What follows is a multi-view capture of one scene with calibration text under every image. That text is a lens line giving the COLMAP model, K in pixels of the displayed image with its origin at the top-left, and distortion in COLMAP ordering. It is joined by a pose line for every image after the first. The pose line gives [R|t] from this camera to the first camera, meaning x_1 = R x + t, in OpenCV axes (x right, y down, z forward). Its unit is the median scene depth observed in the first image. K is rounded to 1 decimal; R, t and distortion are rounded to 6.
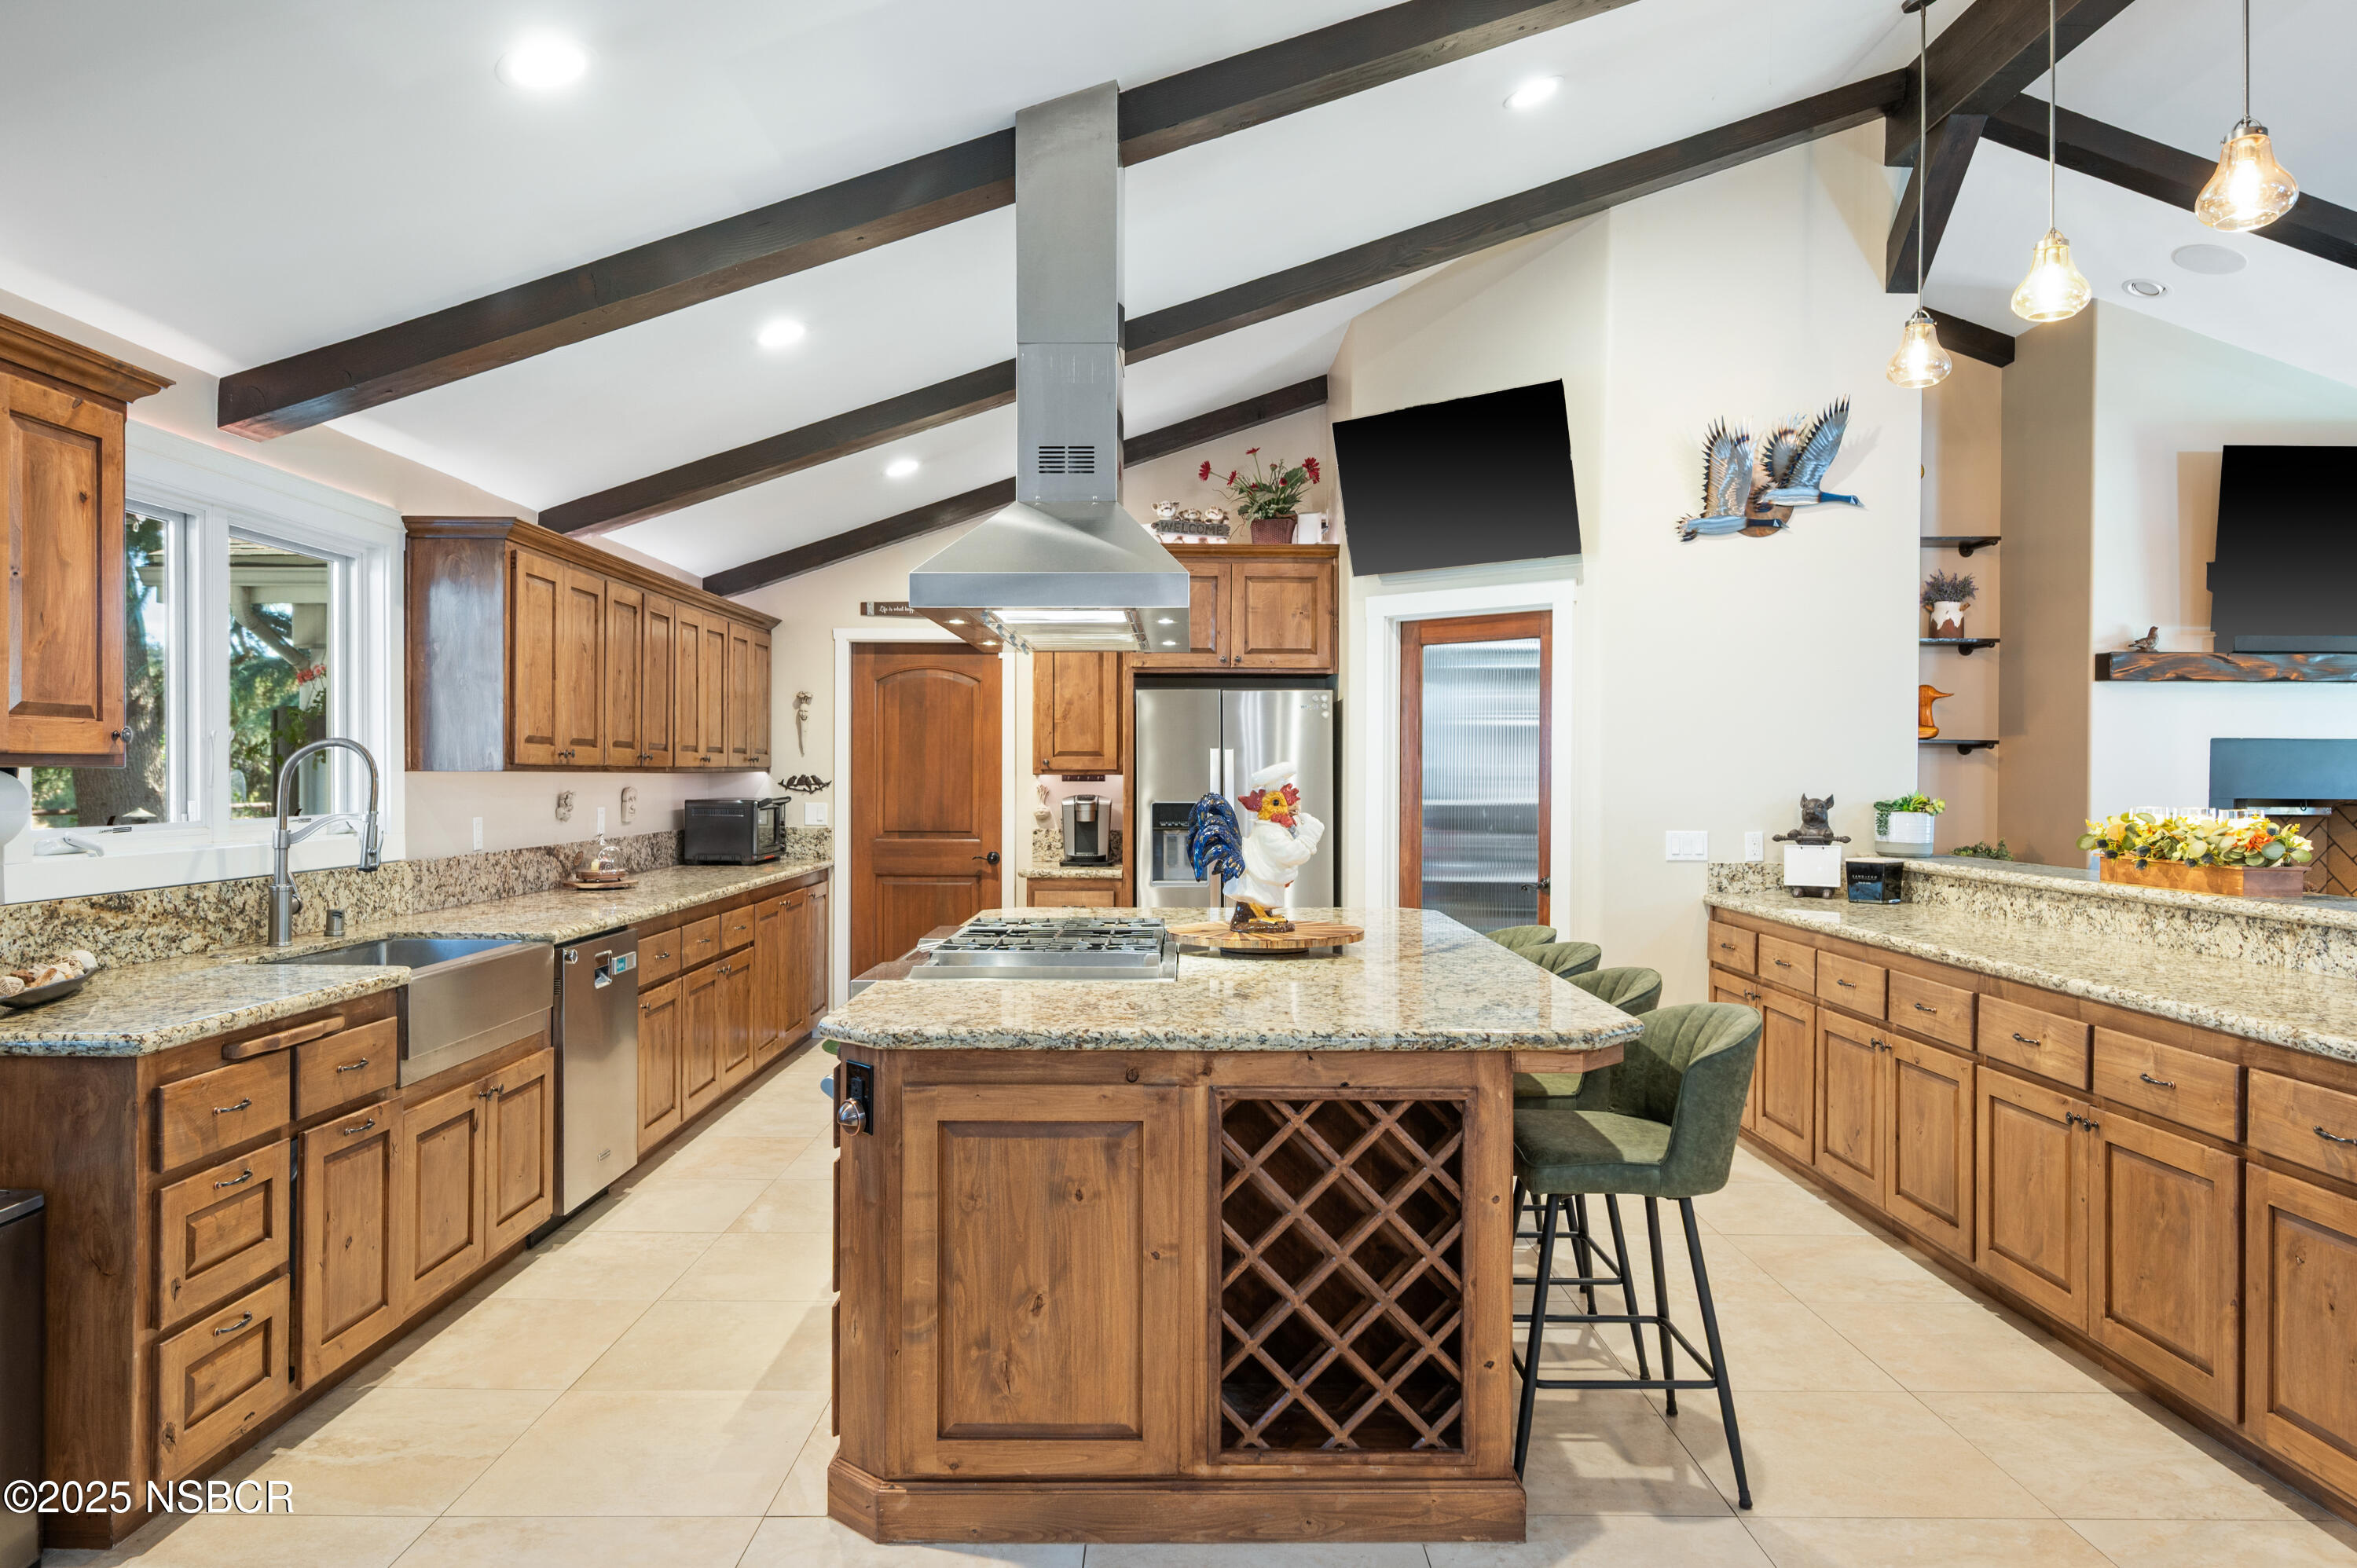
lens RADIAL K [[1524.4, 0, 1182.4], [0, 1524.4, 778.0], [0, 0, 1]] dist [0.005176, -0.007102]
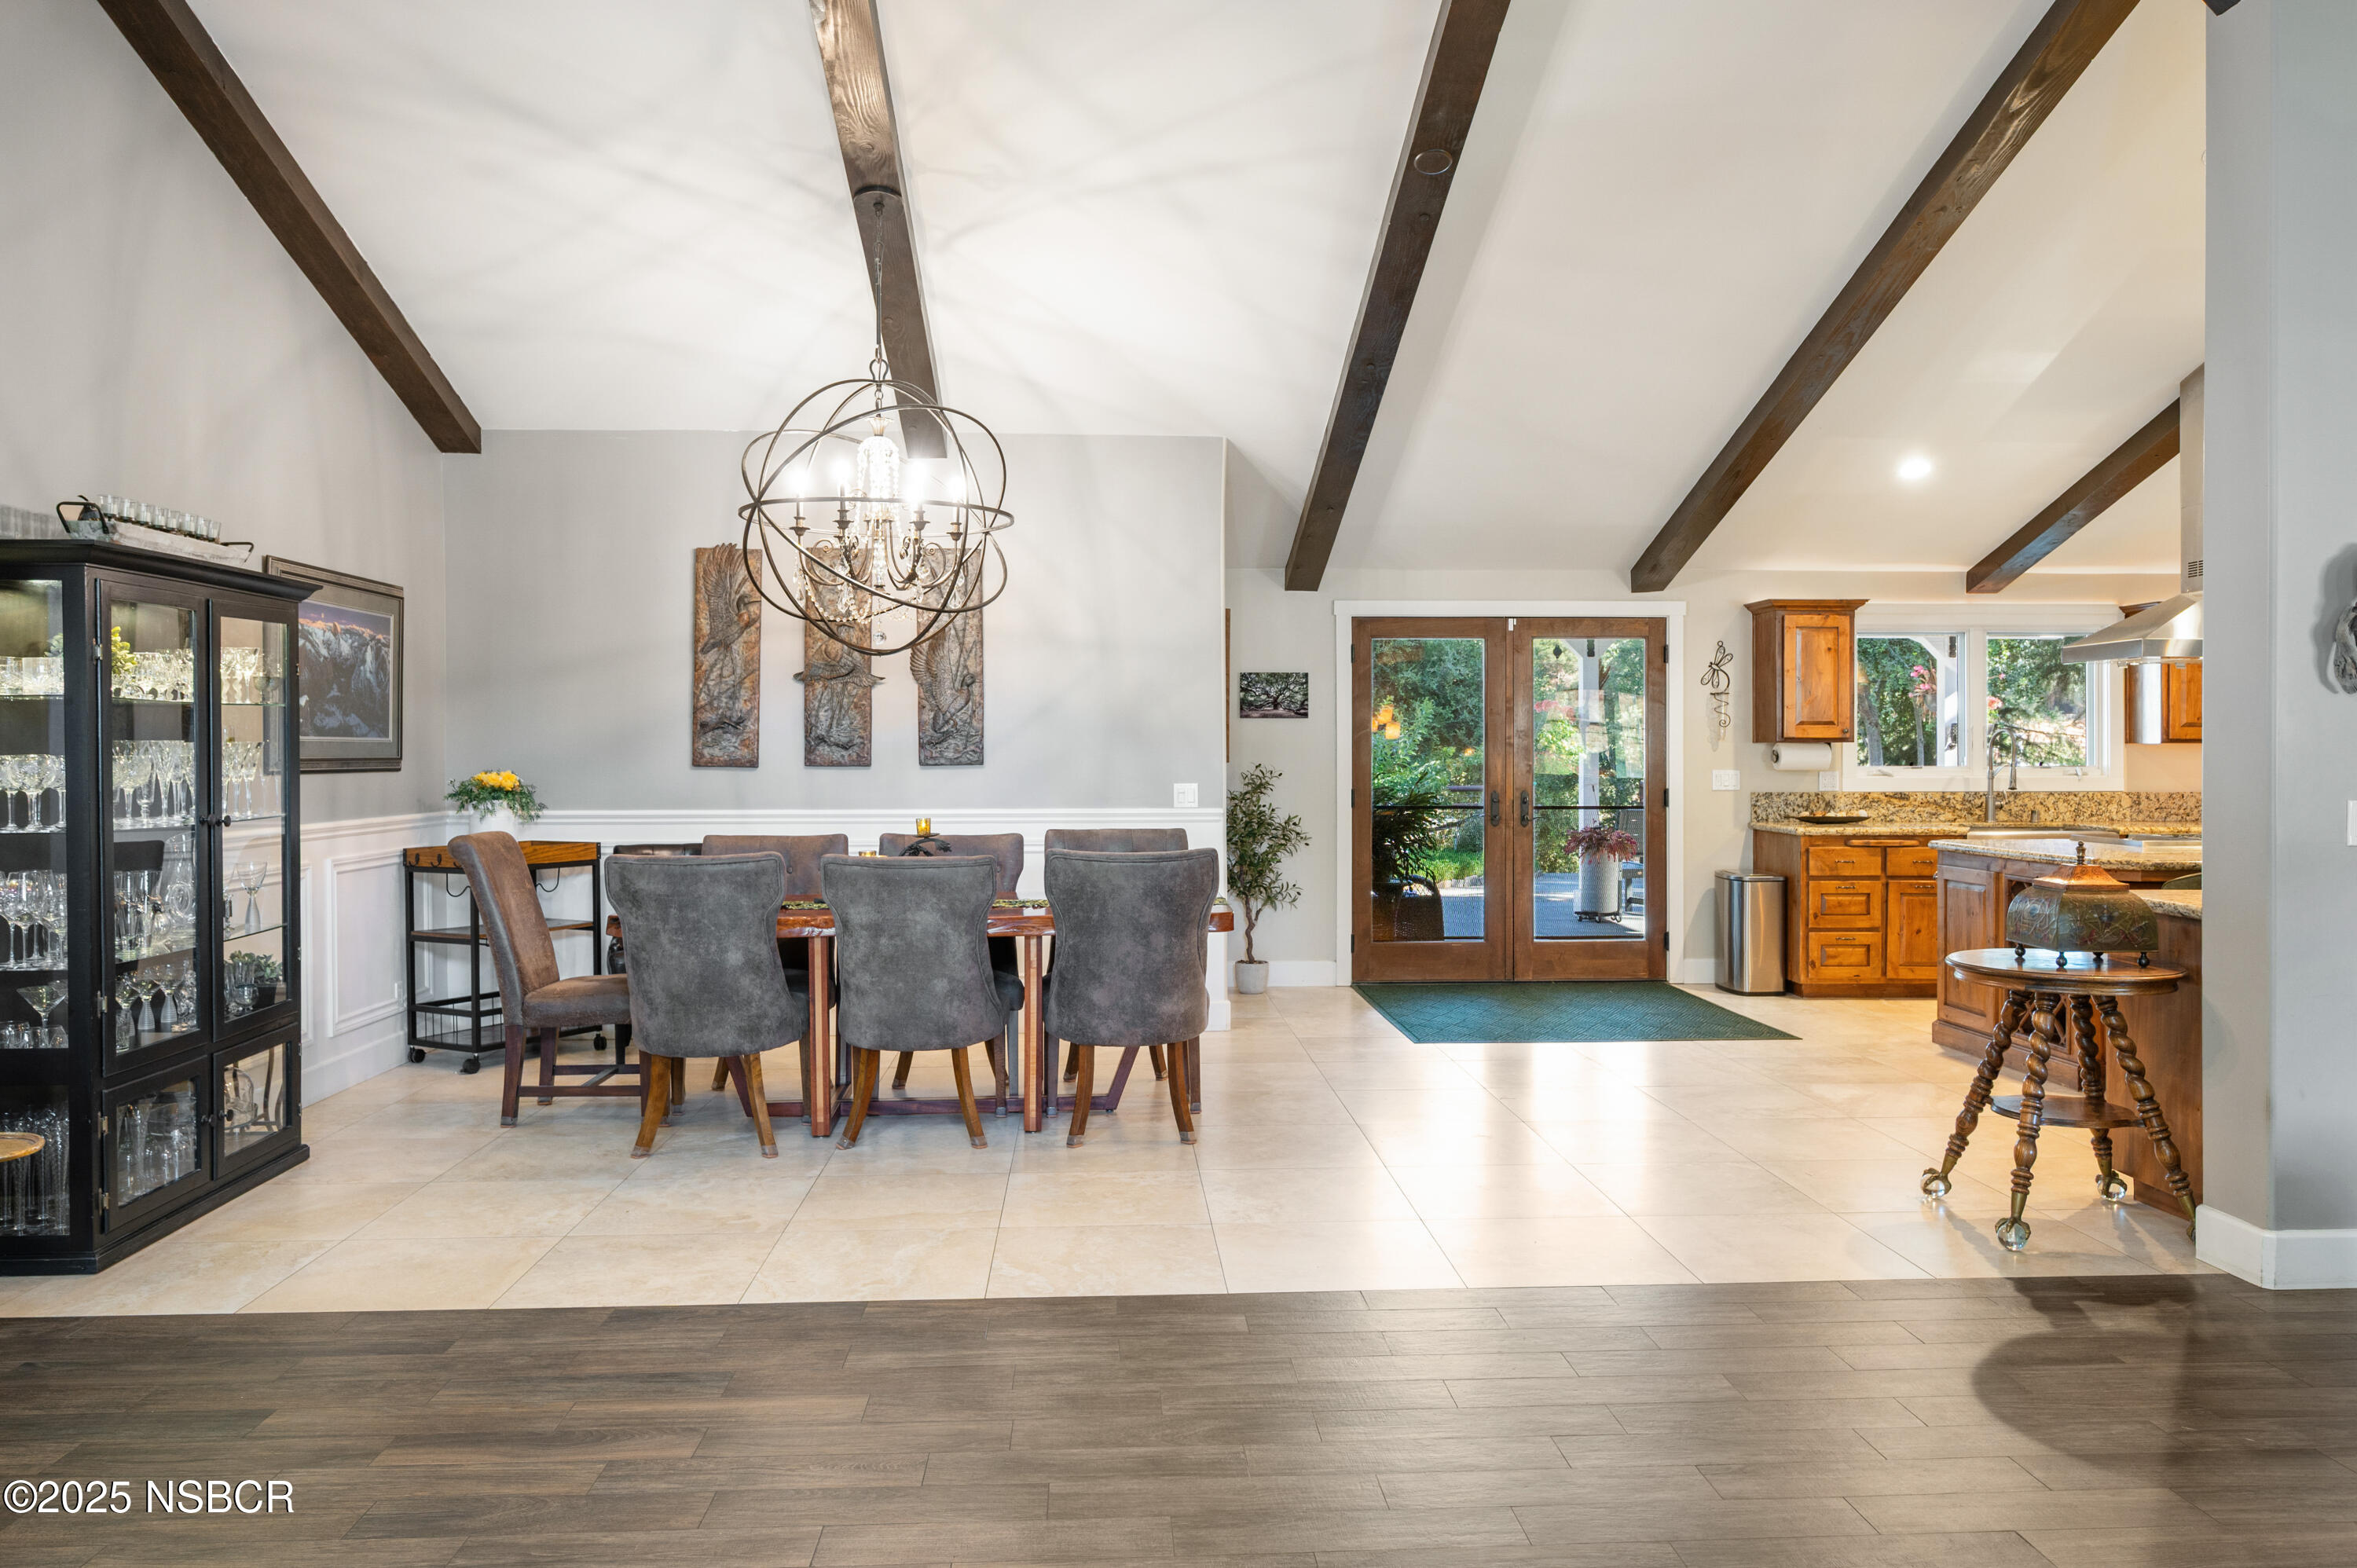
lens RADIAL K [[1684.5, 0, 1183.5], [0, 1684.5, 773.8], [0, 0, 1]] dist [0.001227, -0.000599]
pose [[0.048546, 0.010254, -0.998768, 2.021410], [-0.000485, 0.999947, 0.010243, 0.016935], [0.998821, -0.000013, 0.048549, -0.320038]]
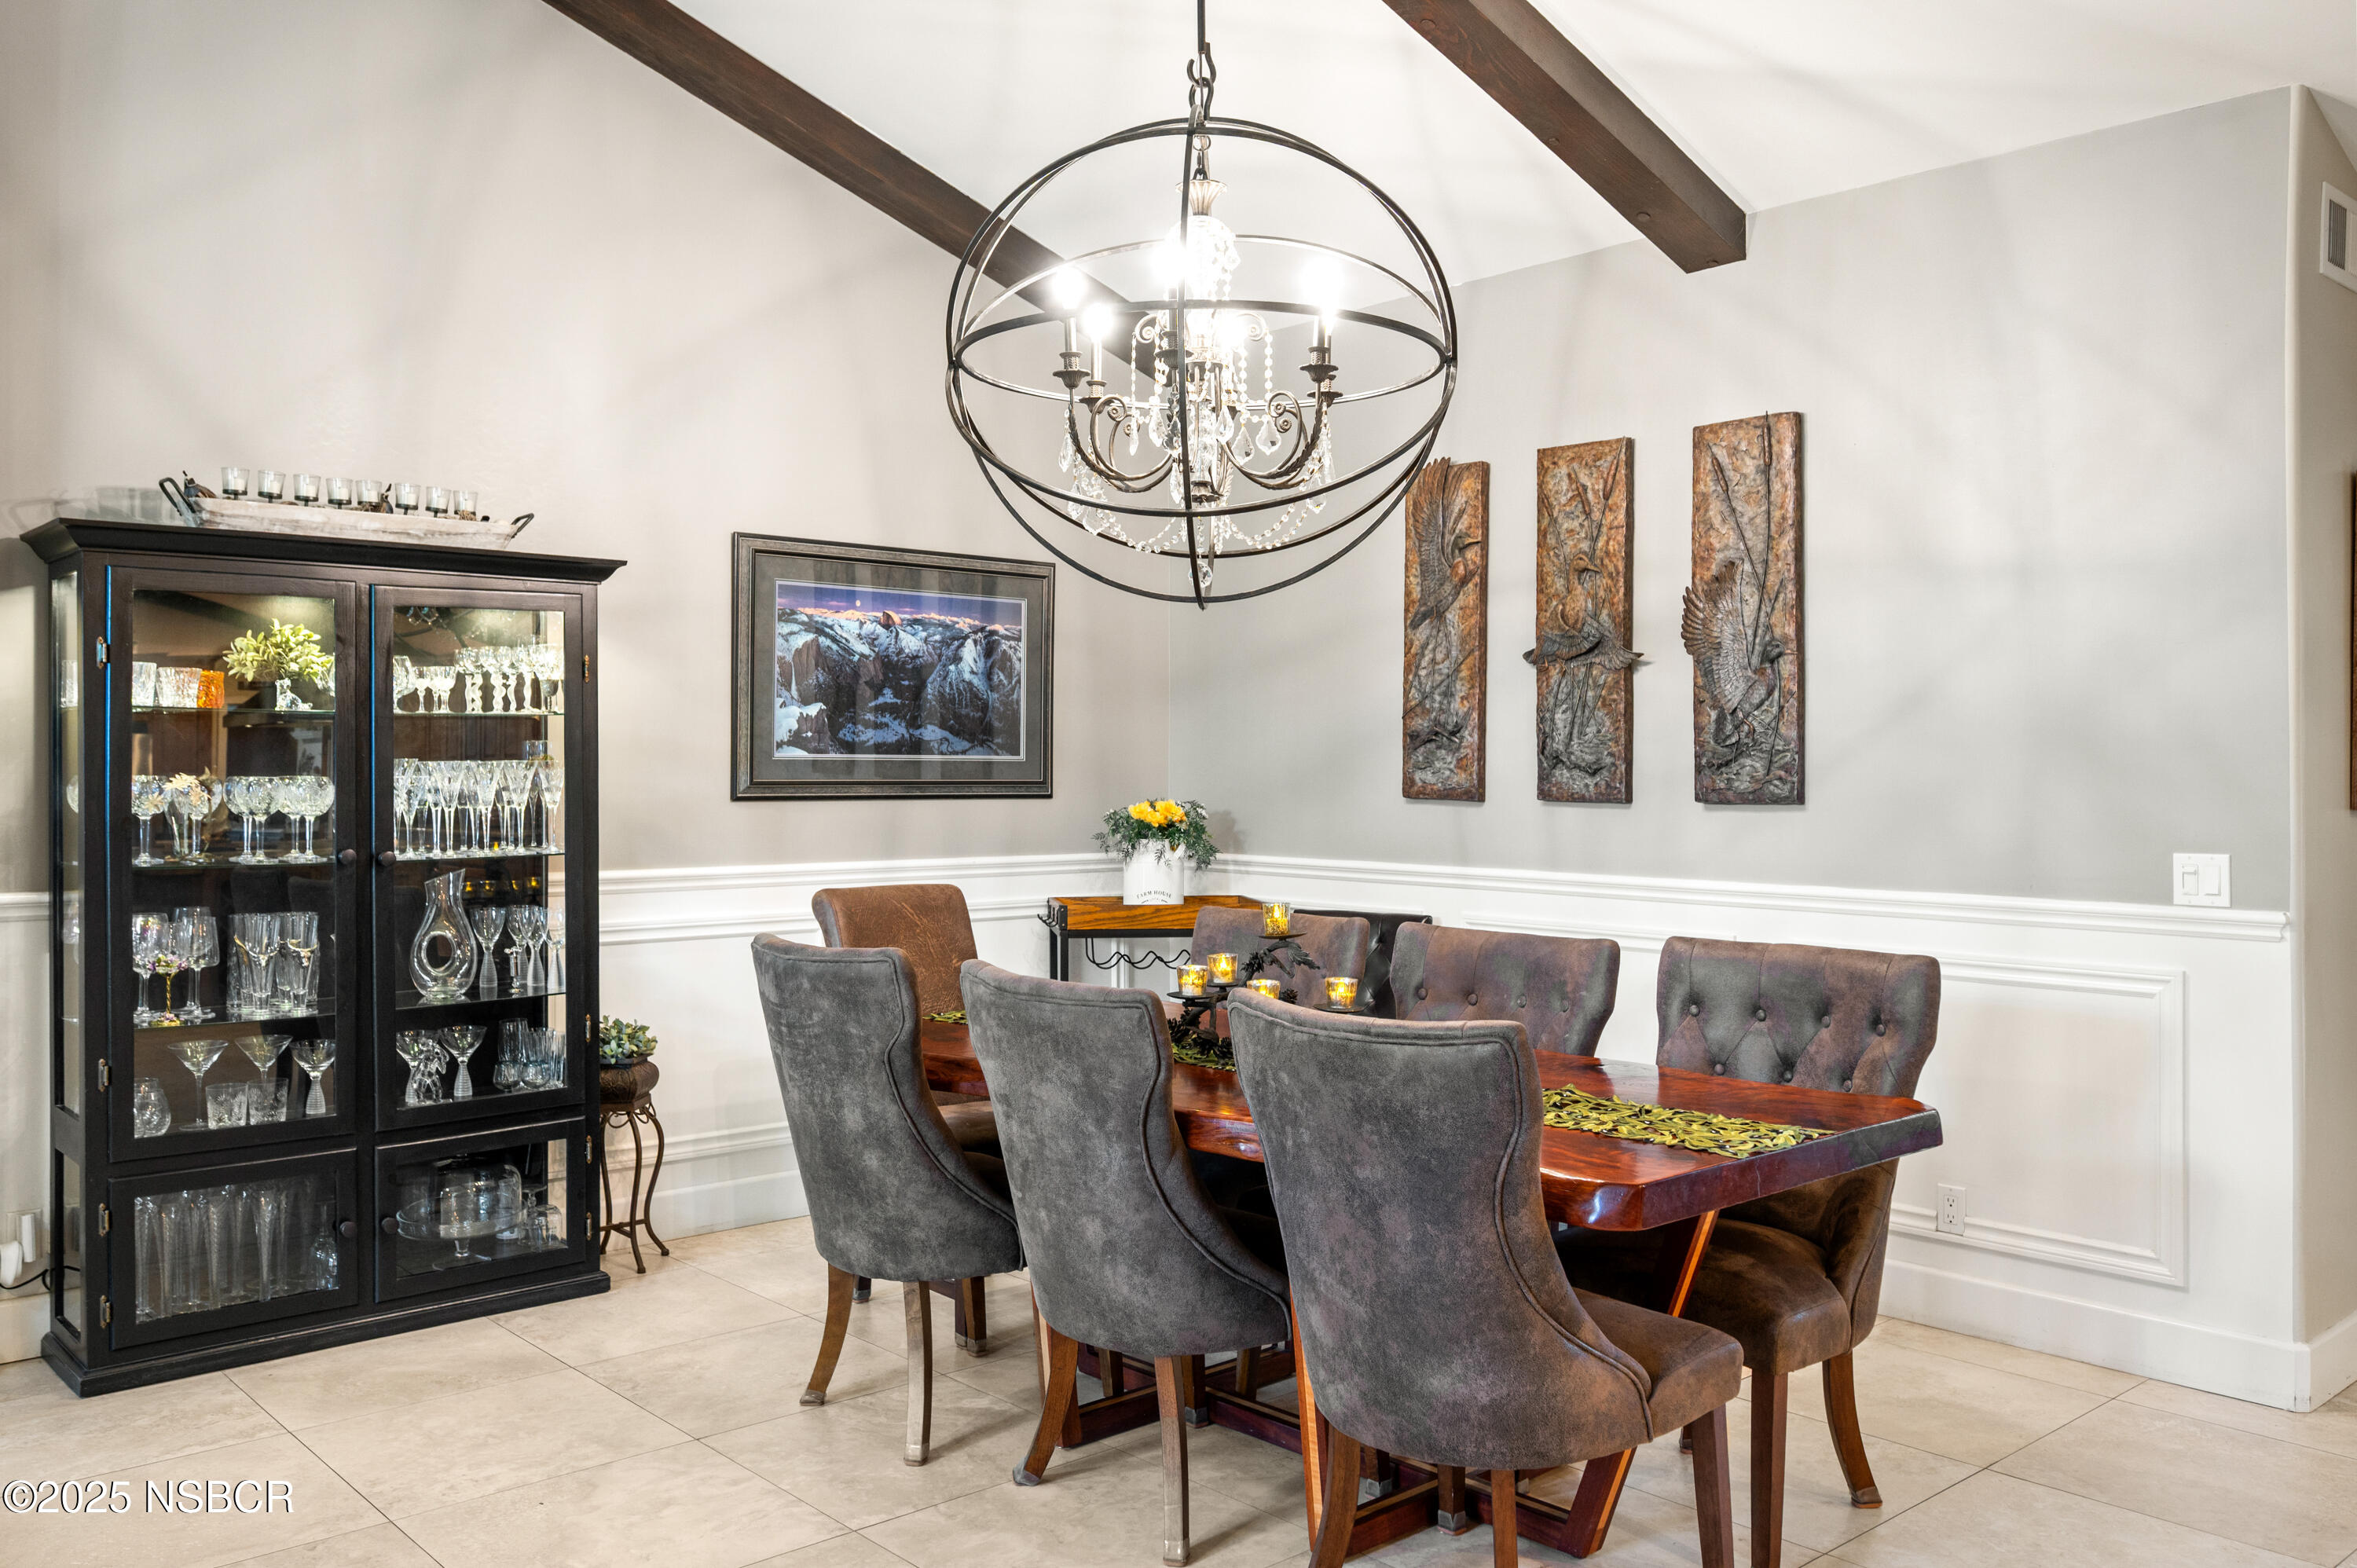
lens RADIAL K [[1864.2, 0, 1162.2], [0, 1864.2, 773.2], [0, 0, 1]] dist [0.011091, -0.002123]
pose [[-0.749488, -0.004239, -0.662004, 1.006816], [-0.008840, 0.999954, 0.003605, 0.004181], [0.661959, 0.008554, -0.749491, 0.241811]]
